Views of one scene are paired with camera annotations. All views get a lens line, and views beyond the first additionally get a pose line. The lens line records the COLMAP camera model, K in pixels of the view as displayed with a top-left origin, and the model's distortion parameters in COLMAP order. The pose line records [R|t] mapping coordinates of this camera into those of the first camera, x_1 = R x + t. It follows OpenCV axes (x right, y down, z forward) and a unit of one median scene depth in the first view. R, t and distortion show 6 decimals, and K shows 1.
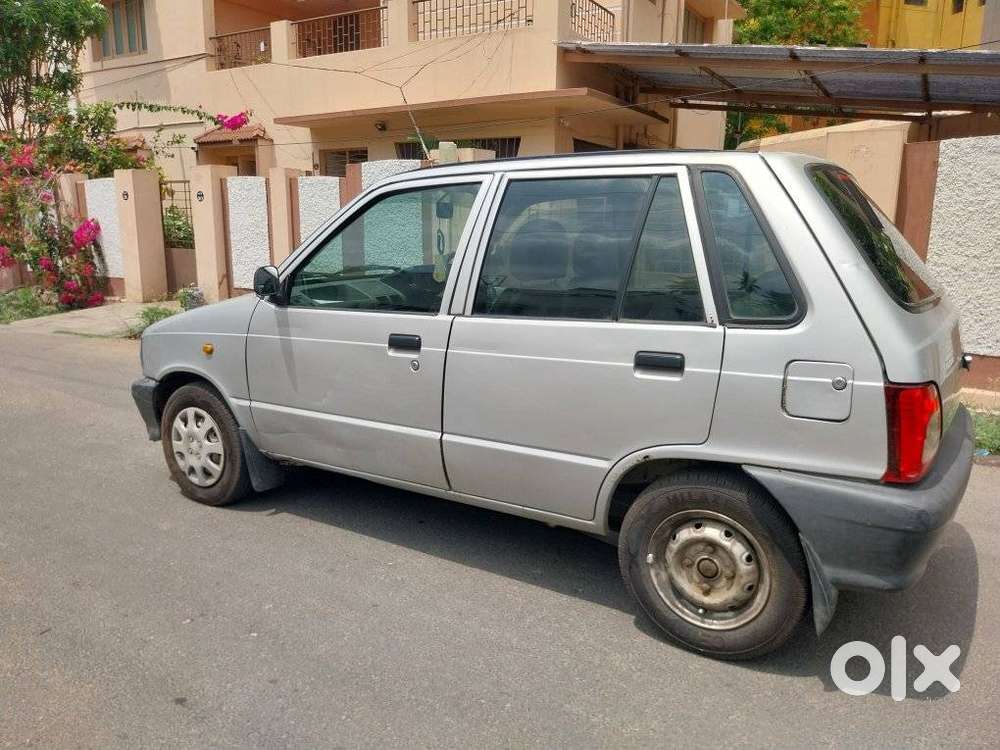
lens RADIAL K [[766.1, 0, 497.8], [0, 766.1, 382.4], [0, 0, 1]] dist [-0.000344, -0.008087]
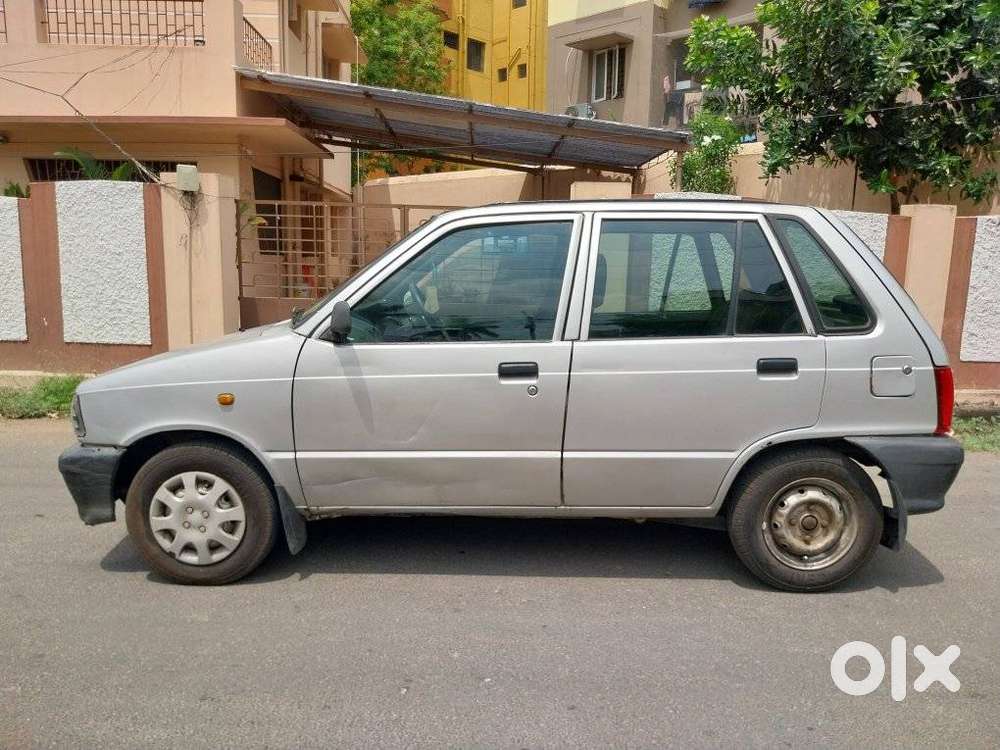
lens RADIAL K [[766.1, 0, 507.7], [0, 766.1, 377.6], [0, 0, 1]] dist [-0.000344, -0.008087]
pose [[0.844628, -0.076781, 0.529819, -0.525530], [0.101217, 0.994716, -0.017204, -0.019591], [-0.525698, 0.068157, 0.847936, 0.098223]]
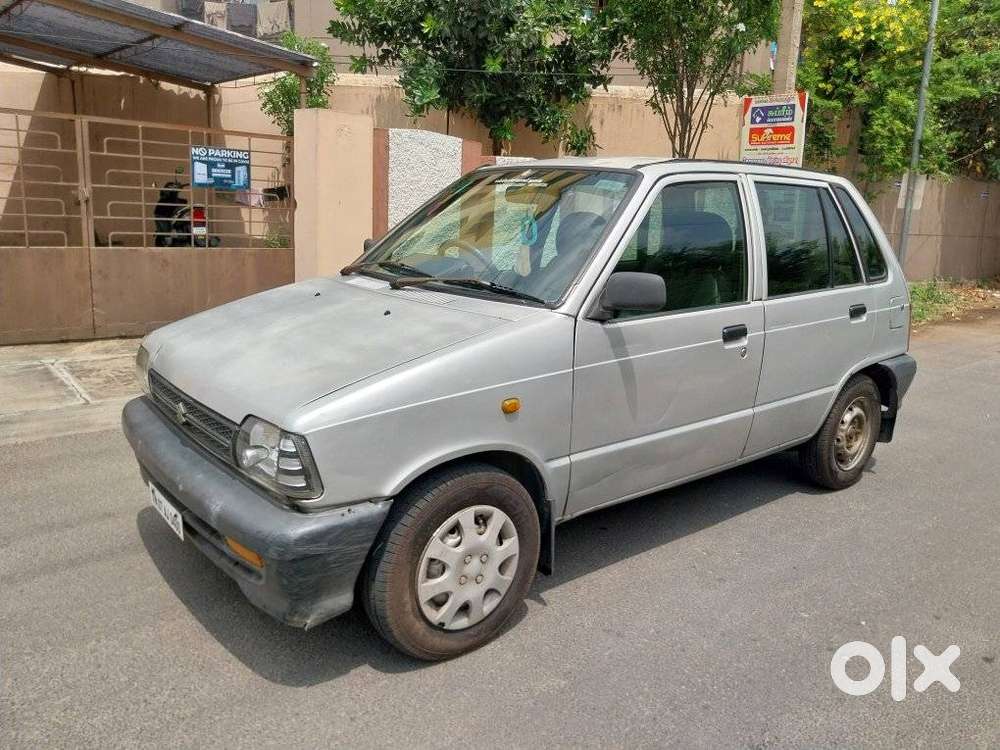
lens RADIAL K [[766.1, 0, 519.8], [0, 766.1, 373.7], [0, 0, 1]] dist [-0.000344, -0.008087]
pose [[0.288245, -0.202978, 0.935796, -0.918110], [0.154715, 0.974307, 0.163676, -0.164881], [-0.944975, 0.097603, 0.312243, 0.732214]]
